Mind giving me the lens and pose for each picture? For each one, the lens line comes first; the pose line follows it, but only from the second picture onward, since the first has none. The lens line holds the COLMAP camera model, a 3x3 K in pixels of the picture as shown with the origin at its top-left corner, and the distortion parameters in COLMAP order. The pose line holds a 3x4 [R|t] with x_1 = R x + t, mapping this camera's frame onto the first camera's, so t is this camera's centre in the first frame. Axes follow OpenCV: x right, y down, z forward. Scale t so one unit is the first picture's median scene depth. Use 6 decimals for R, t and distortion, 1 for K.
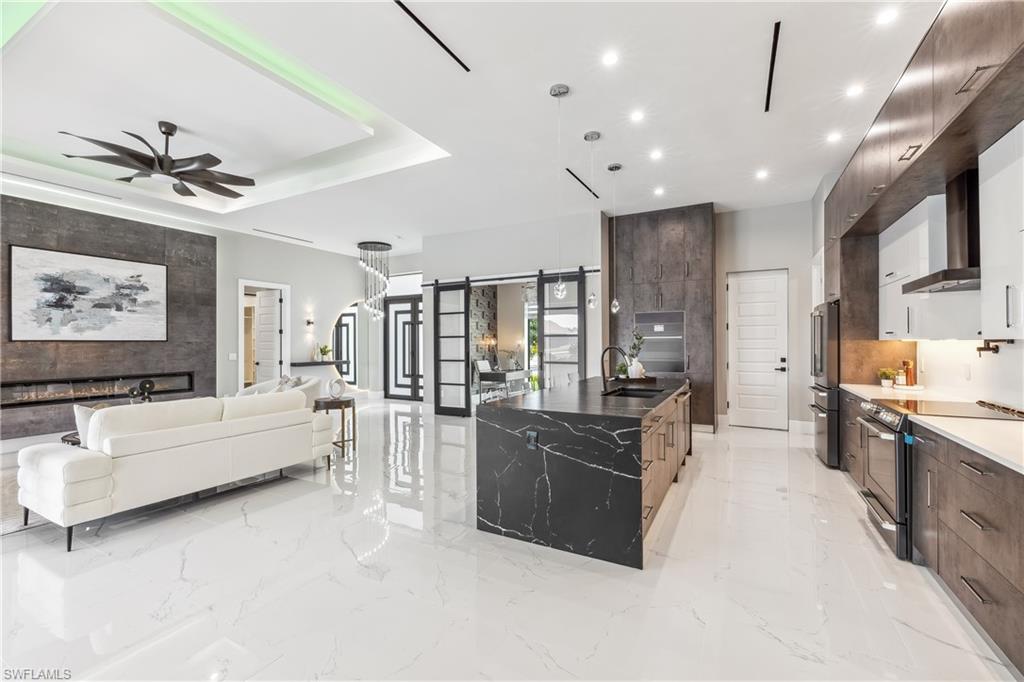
lens RADIAL K [[429.8, 0, 510.3], [0, 429.8, 343.5], [0, 0, 1]] dist [-0.000188, -0.000014]
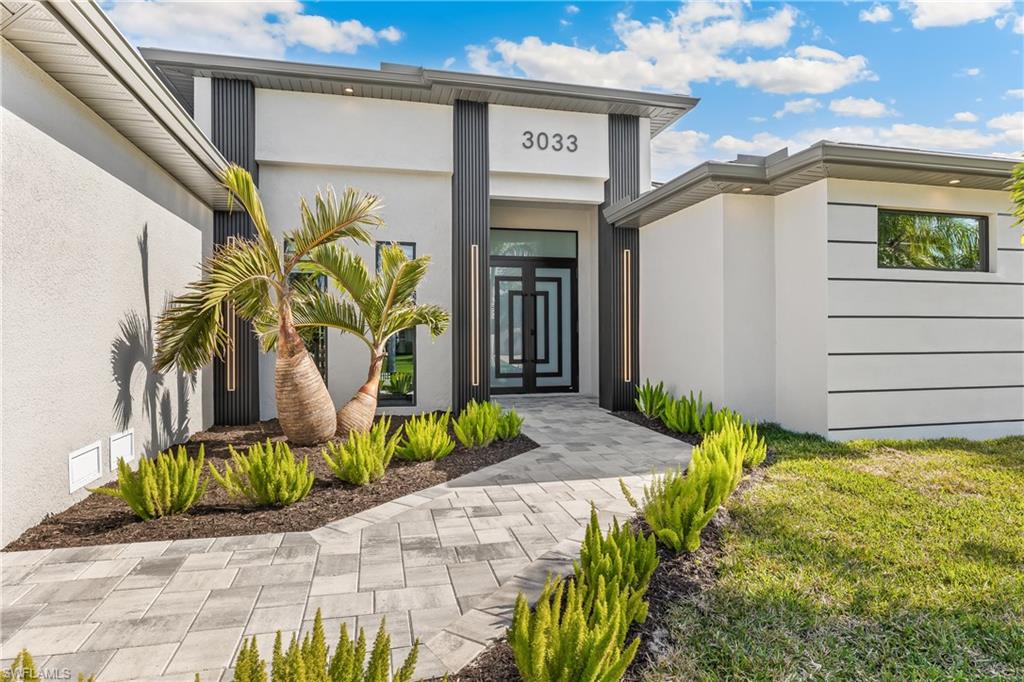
lens RADIAL K [[582.7, 0, 512.0], [0, 582.7, 341.0], [0, 0, 1]] dist [0.003335, 0.000422]
pose [[0.741480, -0.004891, 0.670958, -1.423019], [0.005628, 0.999984, 0.001070, 0.055488], [-0.670952, 0.002983, 0.741495, 0.349077]]
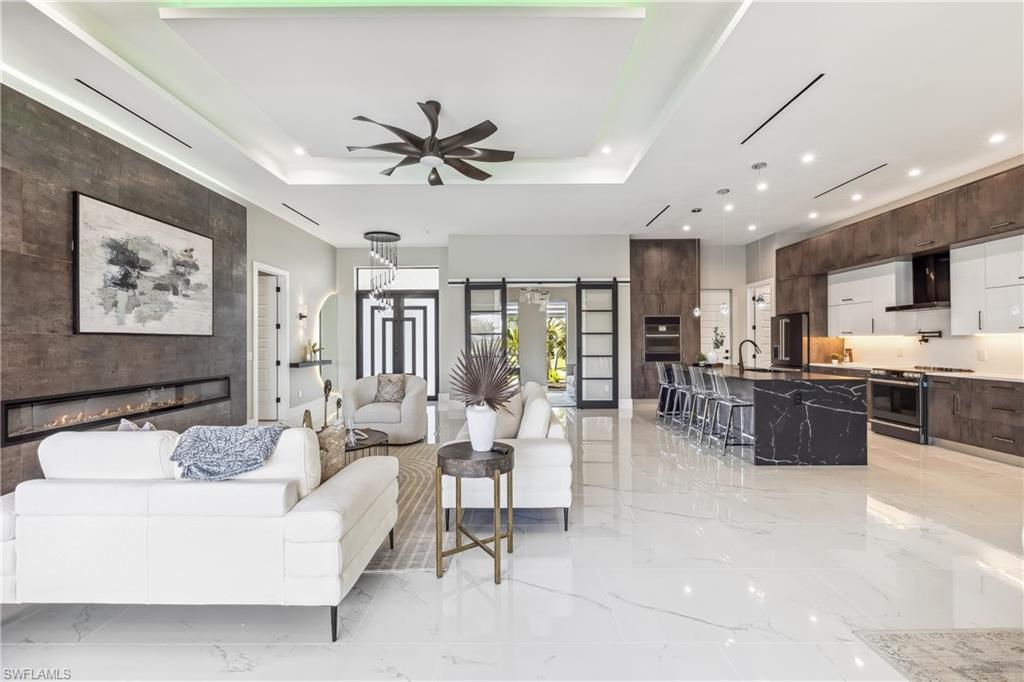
lens RADIAL K [[429.8, 0, 510.3], [0, 429.8, 343.5], [0, 0, 1]] dist [-0.000188, -0.000014]
pose [[0.879846, -0.002234, 0.475254, -0.683138], [0.002696, 0.999996, -0.000291, 0.009747], [-0.475252, 0.001538, 0.879848, 0.056321]]
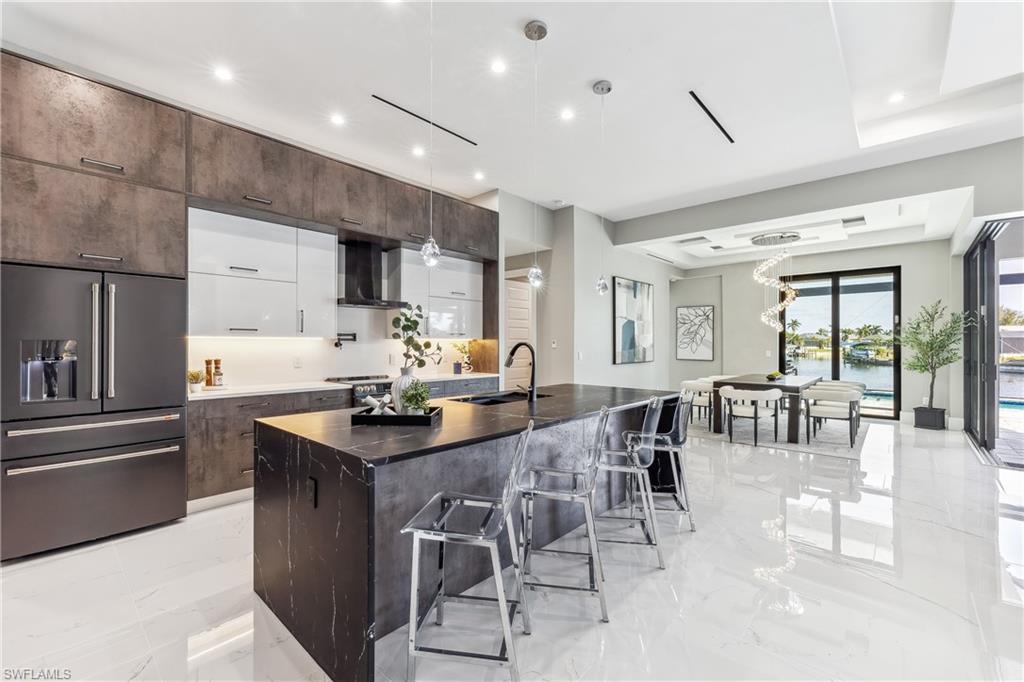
lens RADIAL K [[429.8, 0, 510.3], [0, 429.8, 343.5], [0, 0, 1]] dist [-0.000188, -0.000014]
pose [[-0.971187, 0.002397, 0.238308, 0.045918], [0.002607, 0.999996, 0.000567, 0.003952], [-0.238305, 0.001172, -0.971190, 1.036243]]
